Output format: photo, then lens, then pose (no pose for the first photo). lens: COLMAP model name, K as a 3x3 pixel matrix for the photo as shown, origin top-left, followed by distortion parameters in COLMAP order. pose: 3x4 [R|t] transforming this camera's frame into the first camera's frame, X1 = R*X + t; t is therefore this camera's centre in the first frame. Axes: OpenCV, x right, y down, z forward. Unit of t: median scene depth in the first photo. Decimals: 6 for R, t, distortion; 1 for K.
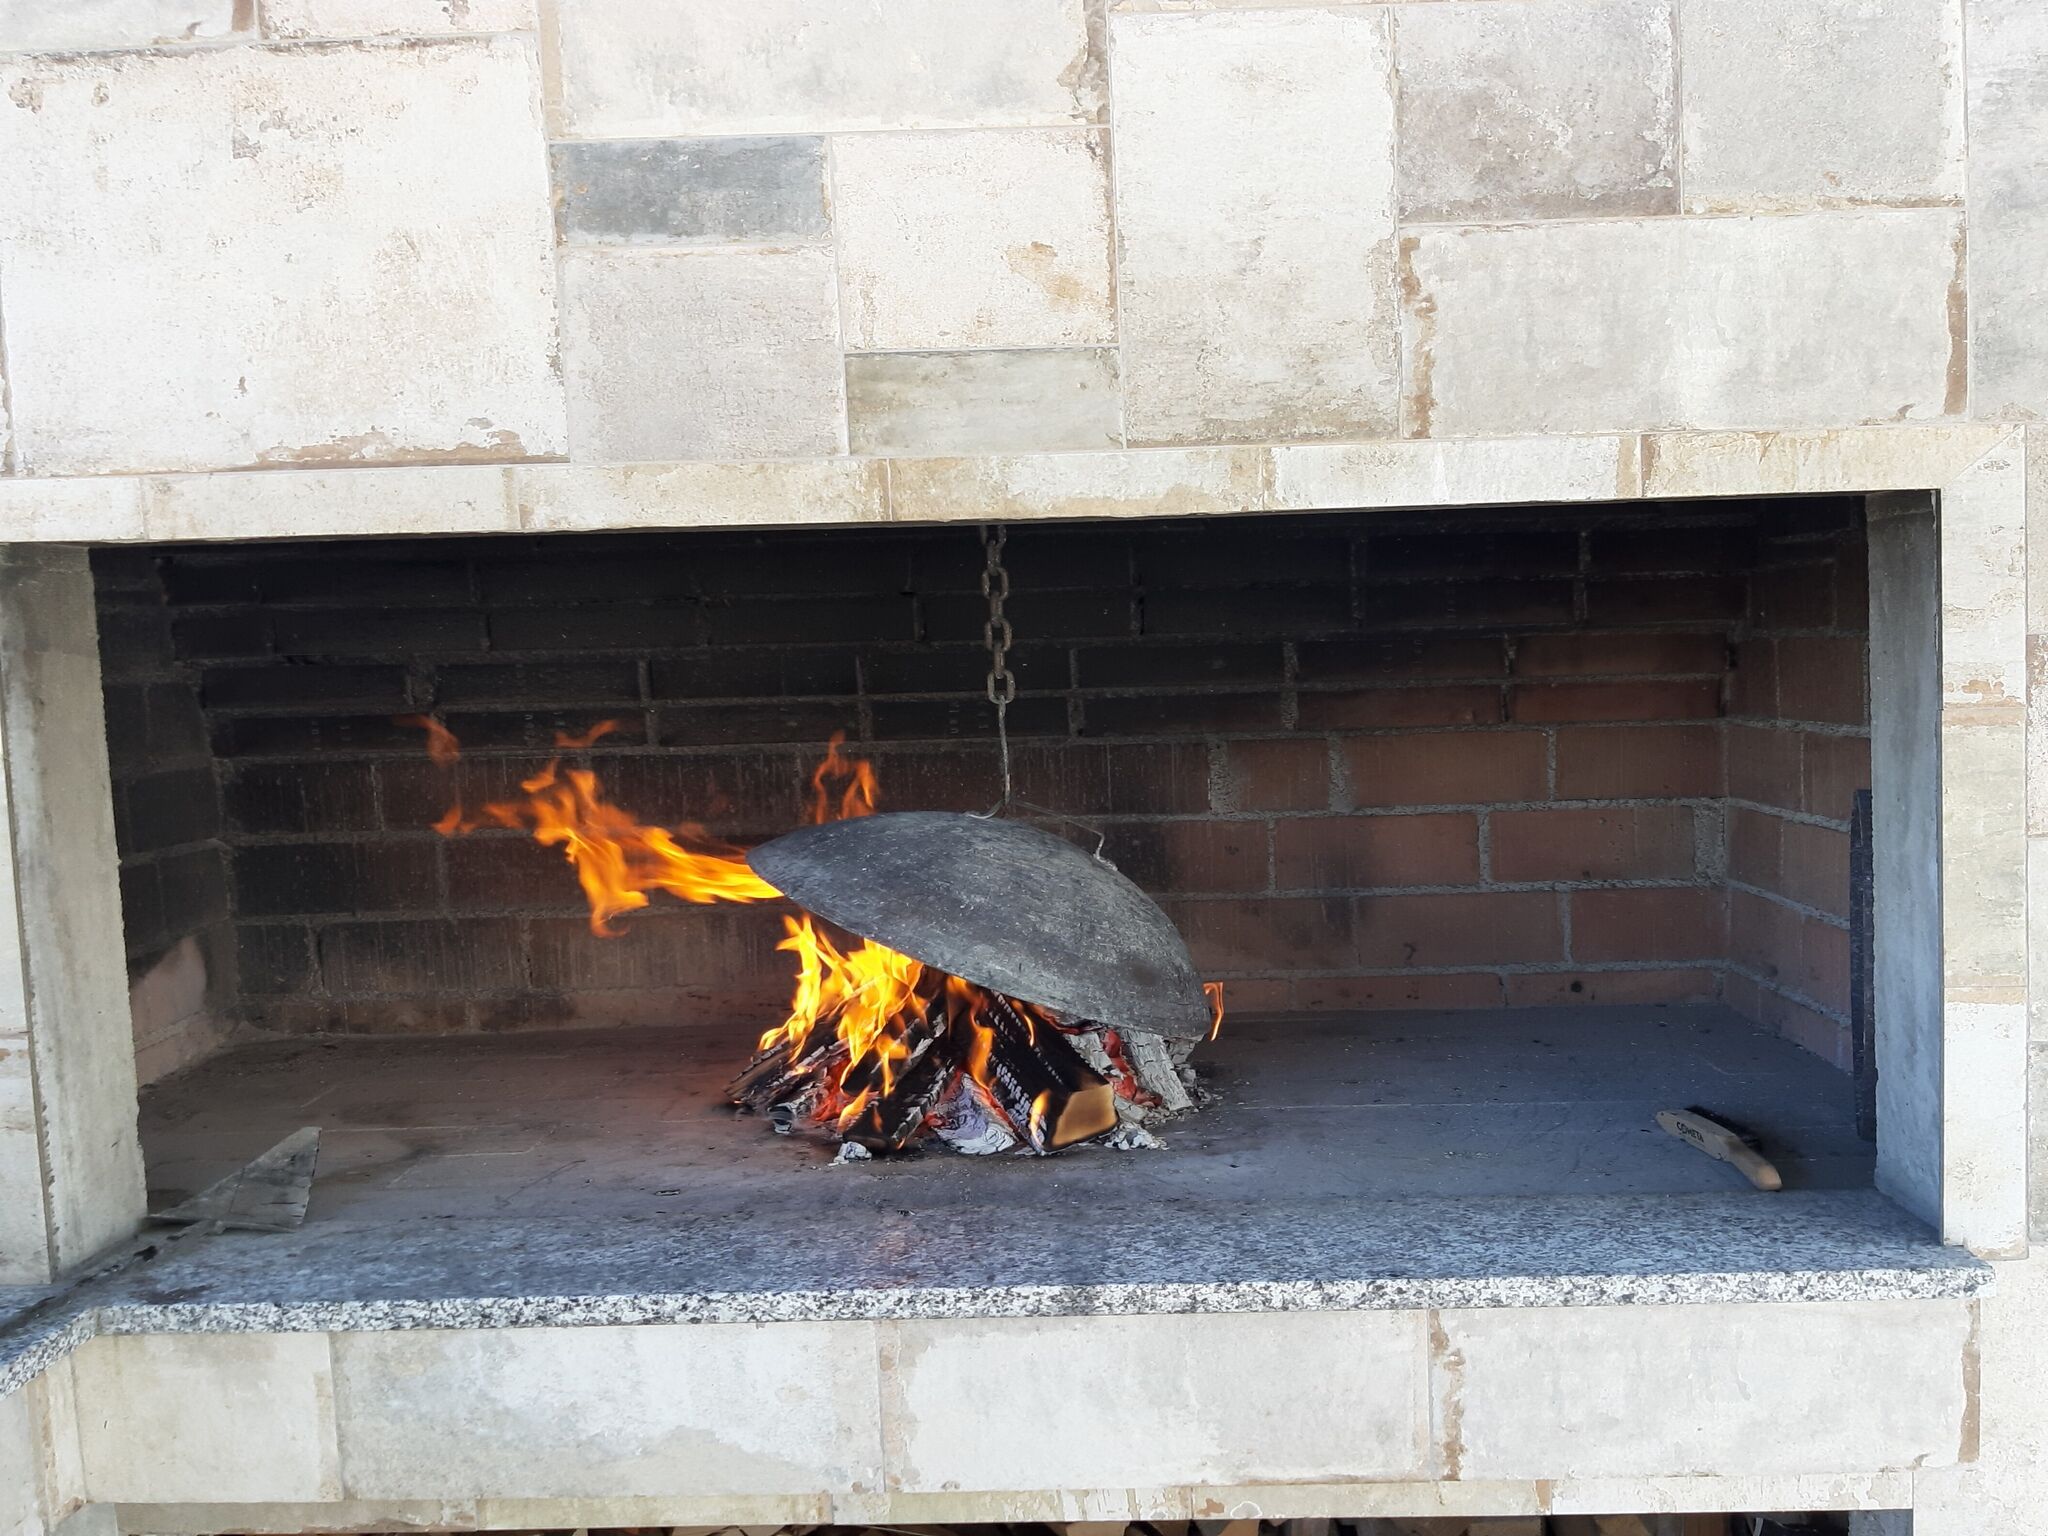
lens RADIAL K [[1903.5, 0, 1025.4], [0, 1903.5, 876.5], [0, 0, 1]] dist [0.018849, -0.012786]
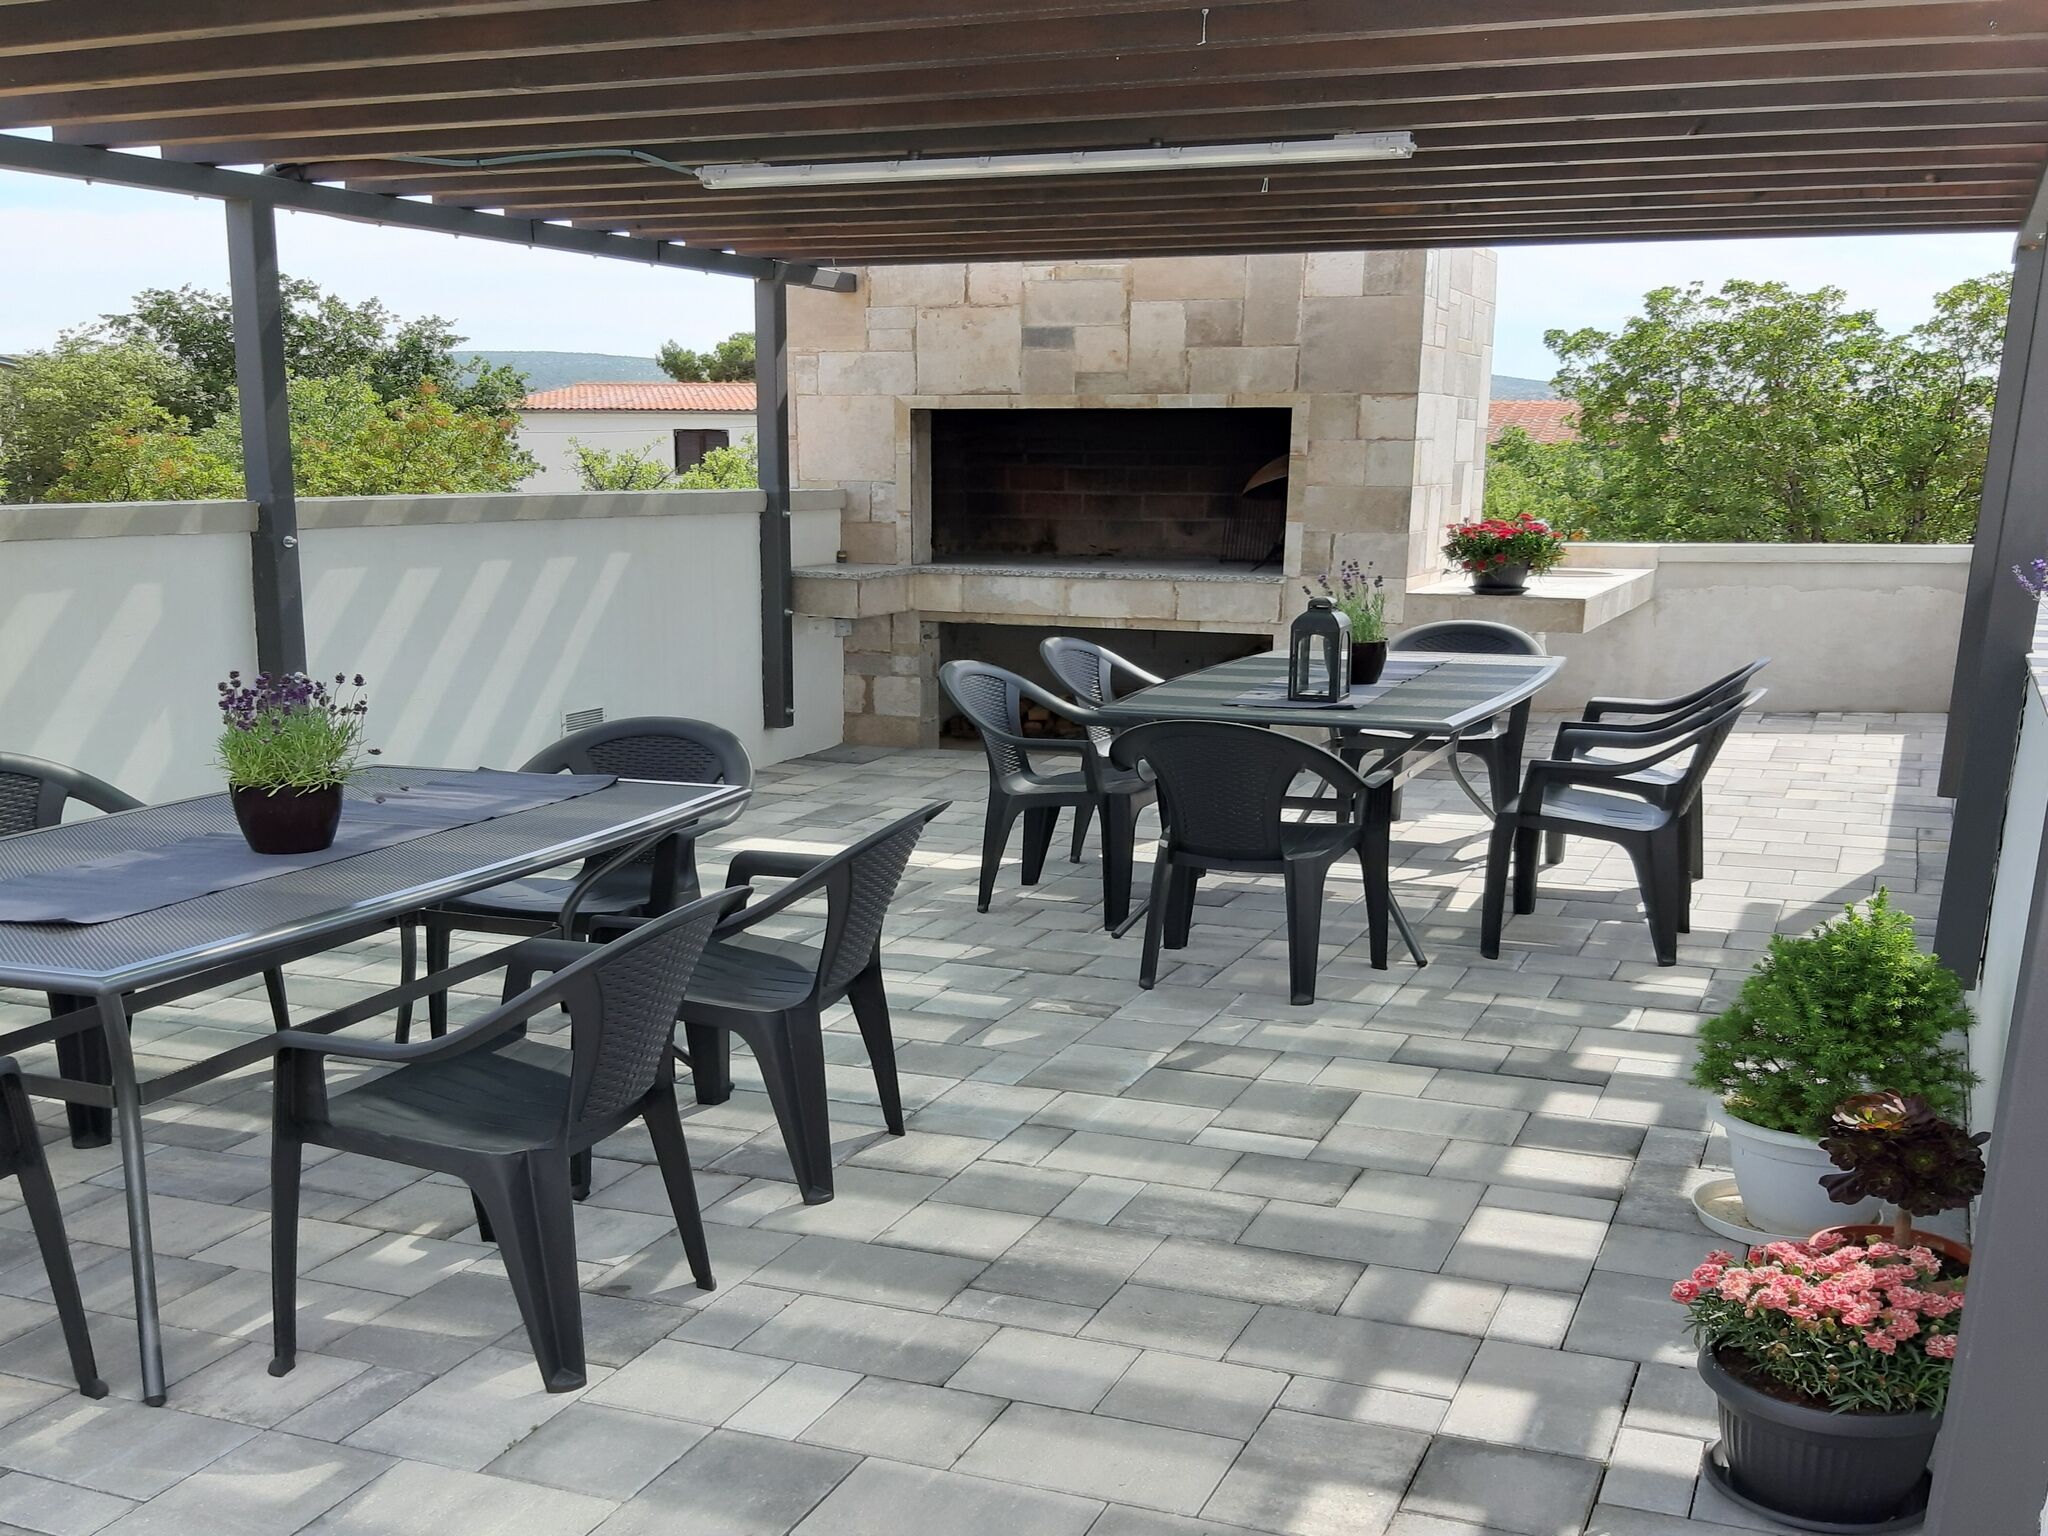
lens RADIAL K [[2188.3, 0, 1024.0], [0, 2188.3, 768.0], [0, 0, 1]] dist [0.131672, -0.237382]
pose [[0.910750, 0.091299, -0.402738, 2.076927], [-0.078391, 0.995744, 0.048458, 0.447862], [0.405449, -0.012562, 0.914032, -4.048430]]
